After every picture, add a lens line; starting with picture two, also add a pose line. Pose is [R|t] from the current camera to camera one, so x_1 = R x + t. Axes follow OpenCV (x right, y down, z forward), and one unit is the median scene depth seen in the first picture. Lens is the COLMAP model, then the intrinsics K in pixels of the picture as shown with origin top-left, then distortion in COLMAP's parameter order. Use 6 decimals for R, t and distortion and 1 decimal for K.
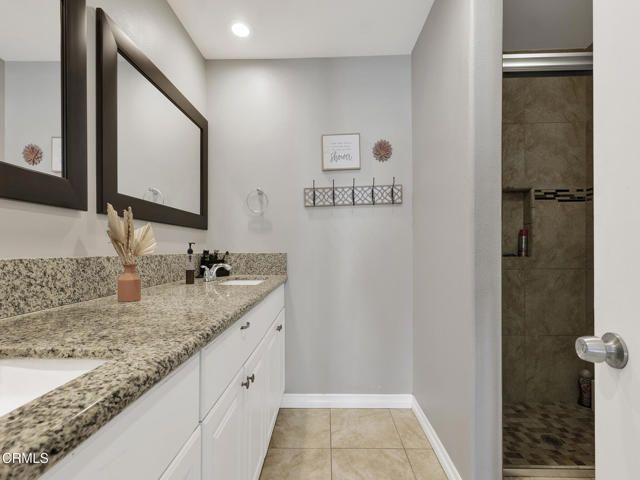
lens RADIAL K [[289.8, 0, 321.0], [0, 289.8, 250.0], [0, 0, 1]] dist [-0.000498, -0.000258]
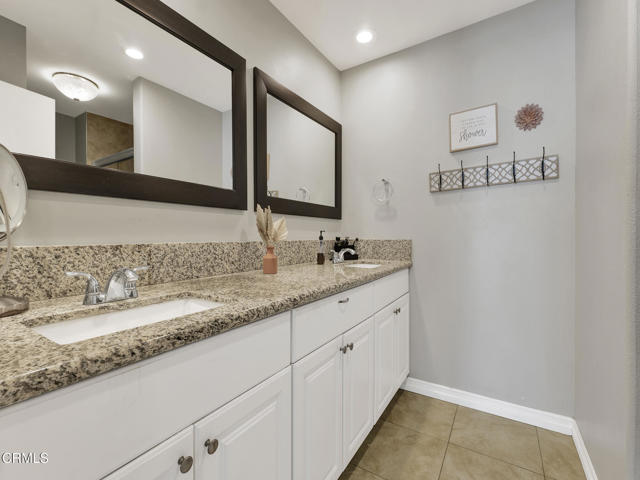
lens RADIAL K [[287.7, 0, 320.0], [0, 287.7, 240.0], [0, 0, 1]] dist [0.001304, -0.000262]
pose [[0.853618, 0.002945, -0.520892, 0.161194], [0.002783, 0.999944, 0.010215, 0.001002], [0.520893, -0.010170, 0.853561, -0.030418]]
